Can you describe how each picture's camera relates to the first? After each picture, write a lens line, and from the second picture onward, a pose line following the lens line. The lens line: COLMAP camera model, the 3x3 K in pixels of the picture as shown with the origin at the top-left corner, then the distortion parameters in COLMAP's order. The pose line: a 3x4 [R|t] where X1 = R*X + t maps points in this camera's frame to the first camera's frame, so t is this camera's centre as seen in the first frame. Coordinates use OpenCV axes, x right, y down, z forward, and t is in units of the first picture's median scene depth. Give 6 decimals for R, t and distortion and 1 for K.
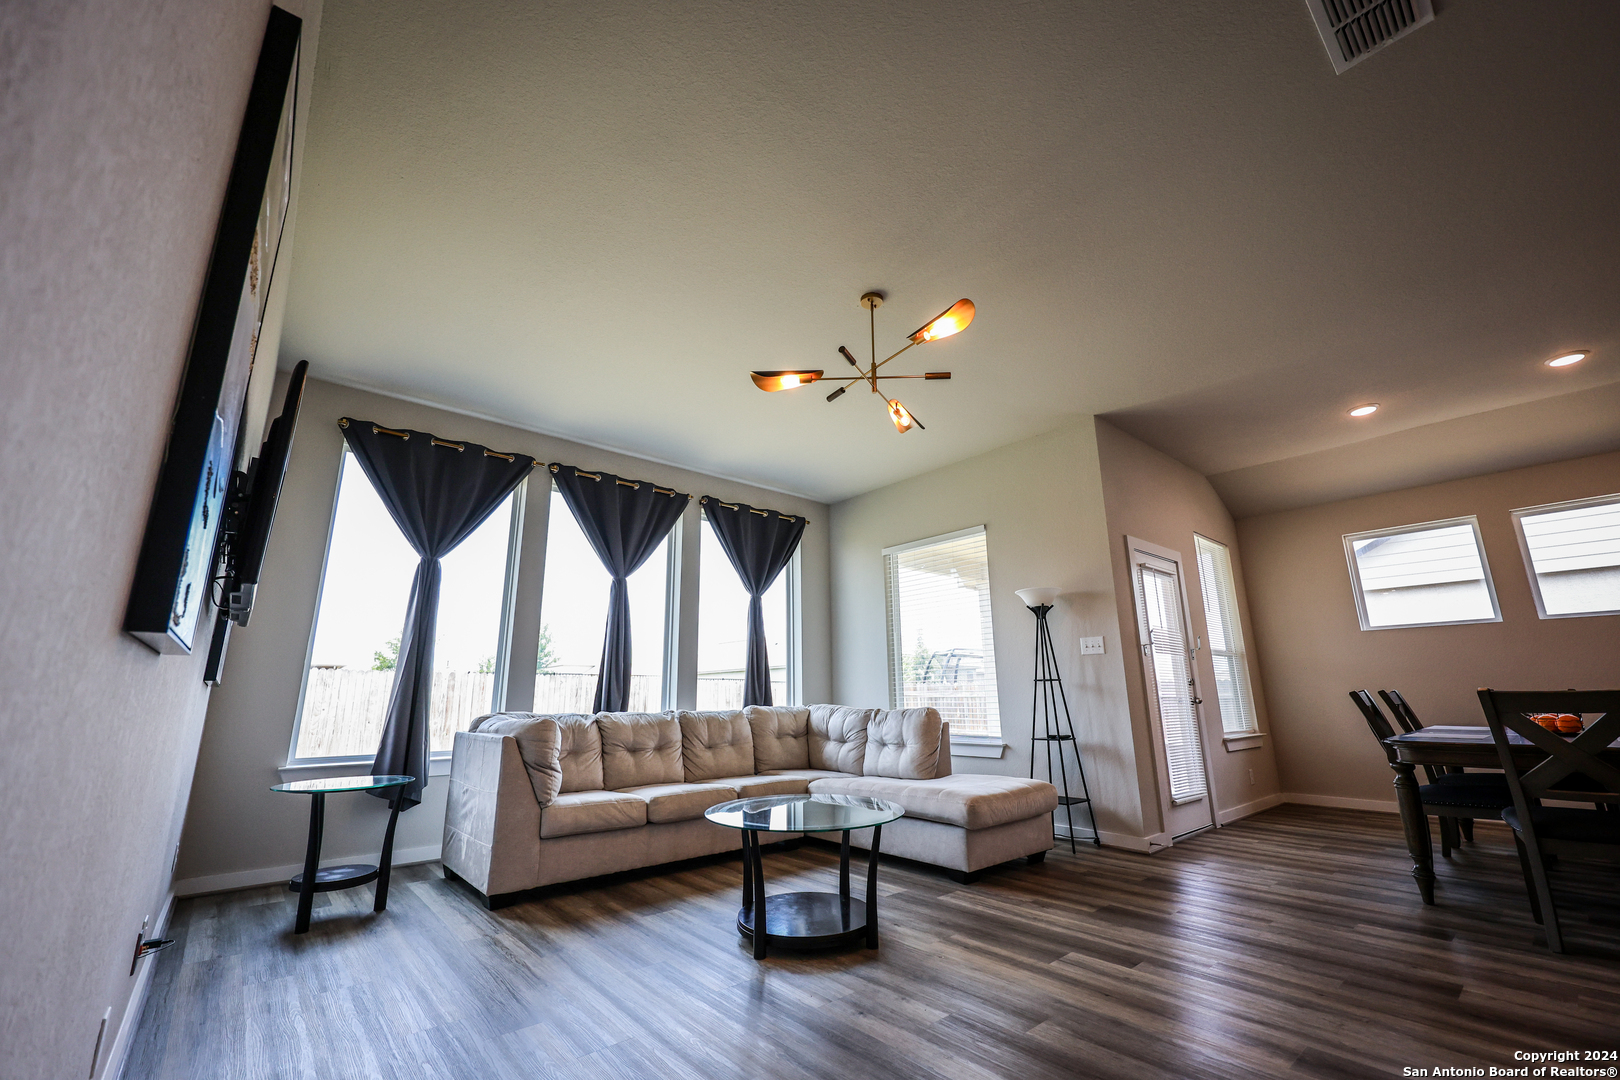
lens RADIAL K [[653.0, 0, 812.0], [0, 653.0, 541.9], [0, 0, 1]] dist [0.001832, -0.000054]
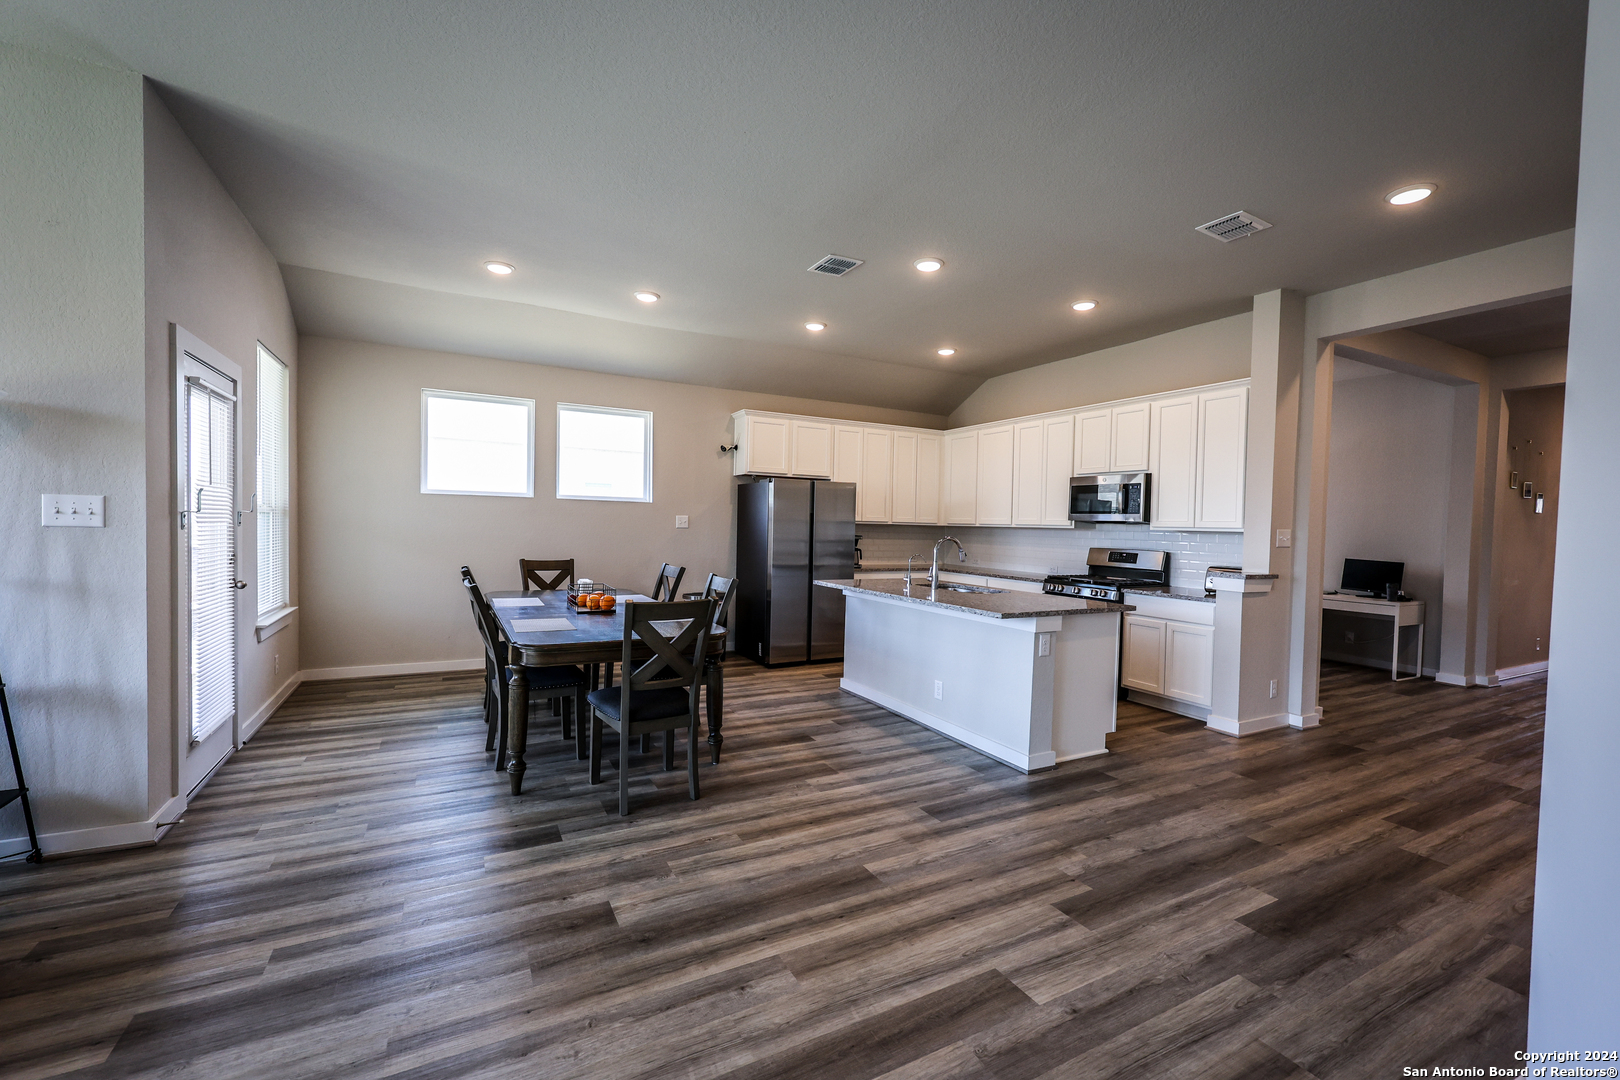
lens RADIAL K [[669.8, 0, 812.3], [0, 669.8, 541.7], [0, 0, 1]] dist [0.001839, 0.000347]
pose [[0.217713, -0.012494, 0.975933, 0.021394], [-0.255491, 0.964322, 0.069341, -0.009974], [-0.941980, -0.264438, 0.206753, 0.302901]]
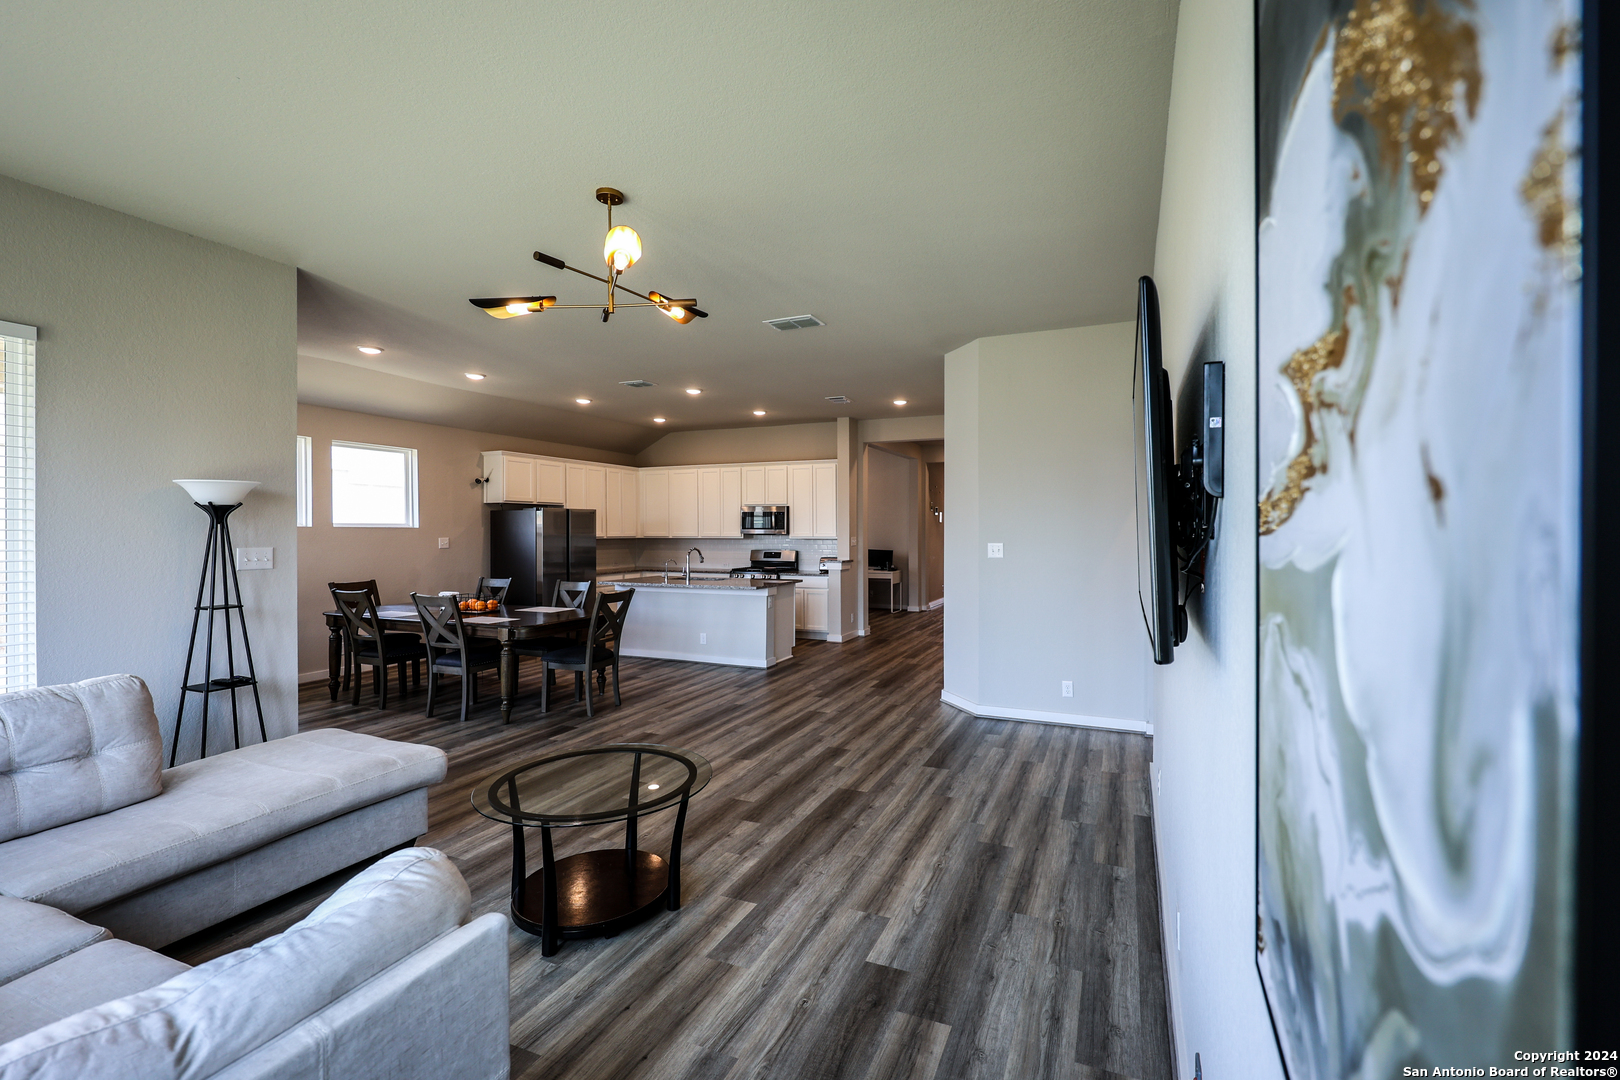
lens RADIAL K [[675.3, 0, 862.4], [0, 675.3, 530.6], [0, 0, 1]] dist [0.000655, -0.000191]
pose [[-0.470135, 0.007323, 0.882564, -0.625299], [-0.203747, 0.972056, -0.116599, 0.071204], [-0.858755, -0.234637, -0.455505, 0.744051]]
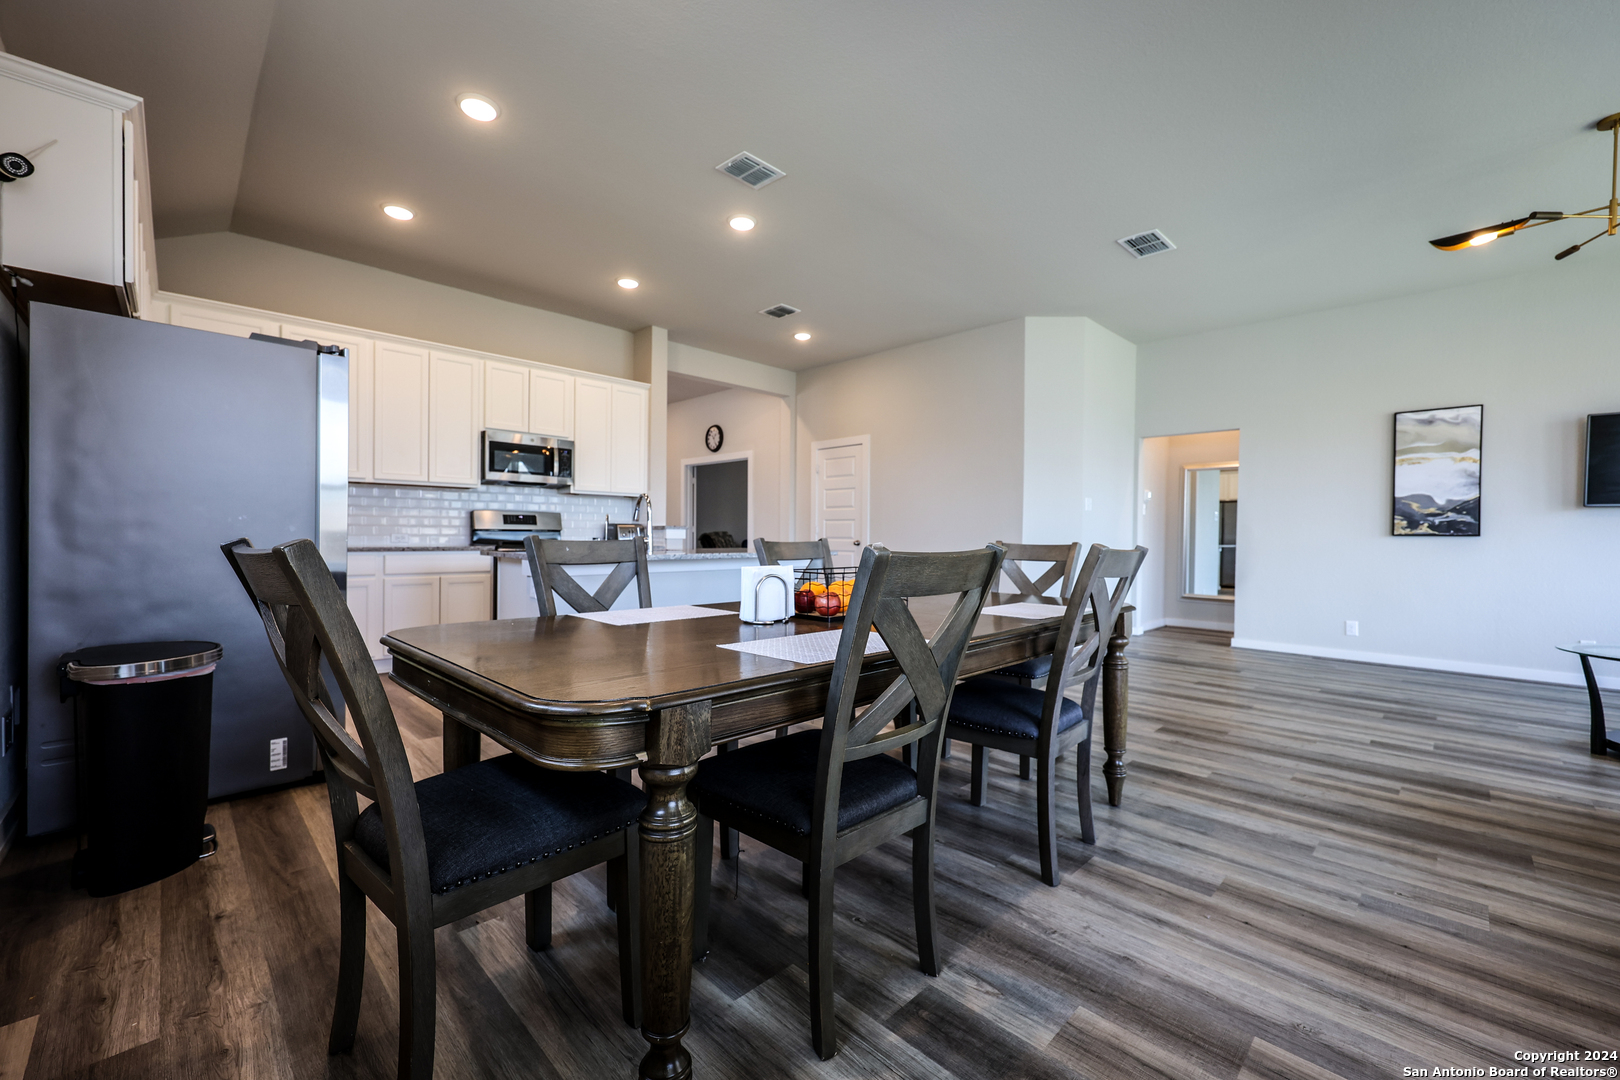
lens RADIAL K [[650.6, 0, 811.9], [0, 650.6, 542.0], [0, 0, 1]] dist [0.000189, 0.000106]
pose [[-0.997492, -0.002068, -0.070750, 0.913328], [0.013873, 0.974474, -0.224072, 0.276354], [0.069407, -0.224491, -0.972001, 1.212735]]
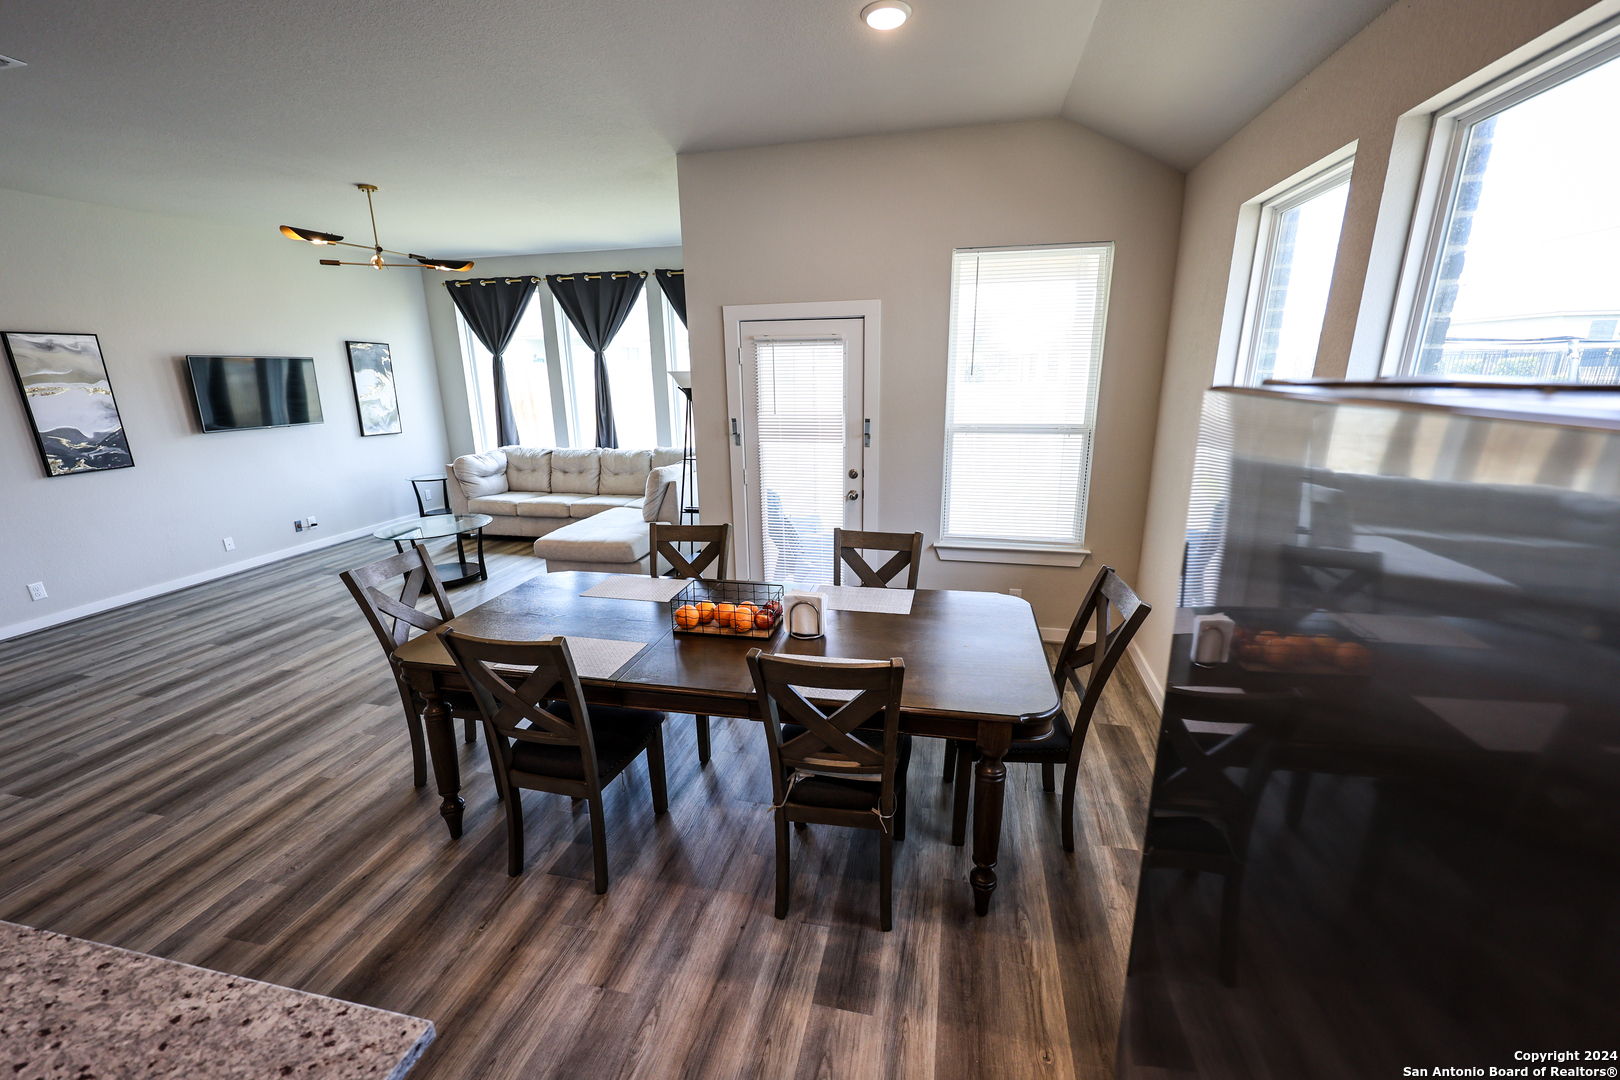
lens RADIAL K [[650.6, 0, 811.9], [0, 650.6, 542.0], [0, 0, 1]] dist [0.000189, 0.000106]
pose [[0.592700, 0.212557, -0.776869, 1.321255], [0.198721, 0.896136, 0.396800, -0.050094], [0.780523, -0.389564, 0.488900, 0.568674]]
